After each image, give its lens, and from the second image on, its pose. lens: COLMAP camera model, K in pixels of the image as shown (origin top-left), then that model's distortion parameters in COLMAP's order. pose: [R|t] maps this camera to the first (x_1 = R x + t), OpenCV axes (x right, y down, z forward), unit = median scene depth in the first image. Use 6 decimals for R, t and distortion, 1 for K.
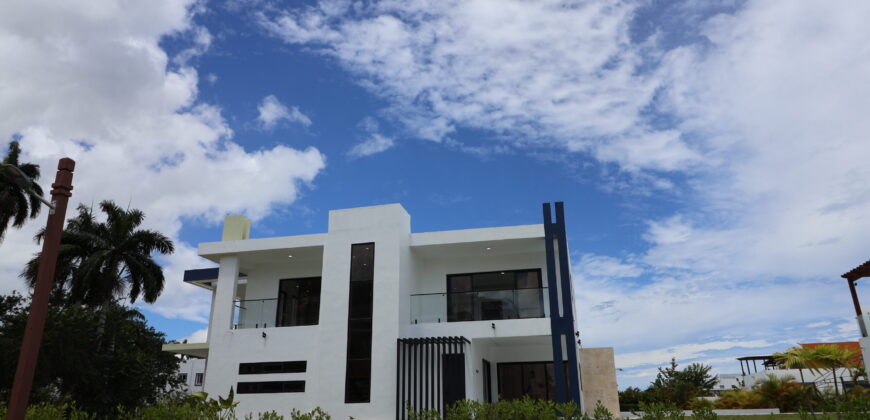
lens RADIAL K [[592.8, 0, 436.7], [0, 592.8, 187.7], [0, 0, 1]] dist [0.006180, 0.001962]
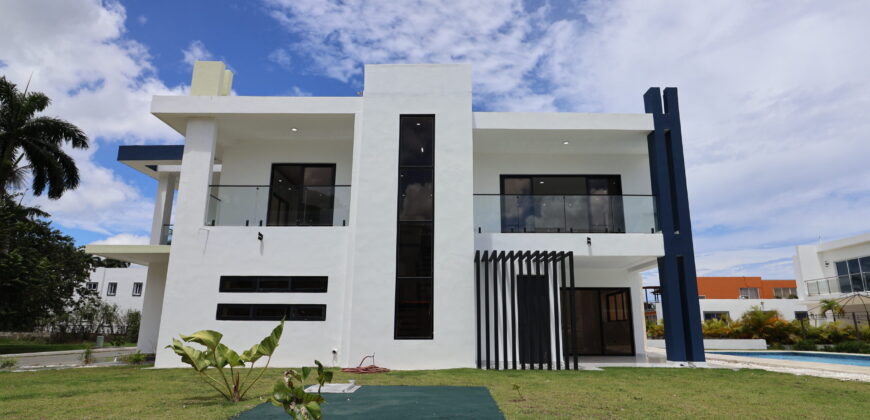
lens RADIAL K [[528.3, 0, 435.0], [0, 528.3, 210.0], [0, 0, 1]] dist [0.003021, -0.001041]
pose [[0.980030, 0.064074, 0.188243, -0.100655], [-0.091464, 0.985829, 0.140625, 0.054524], [-0.176565, -0.155034, 0.972003, 0.180846]]
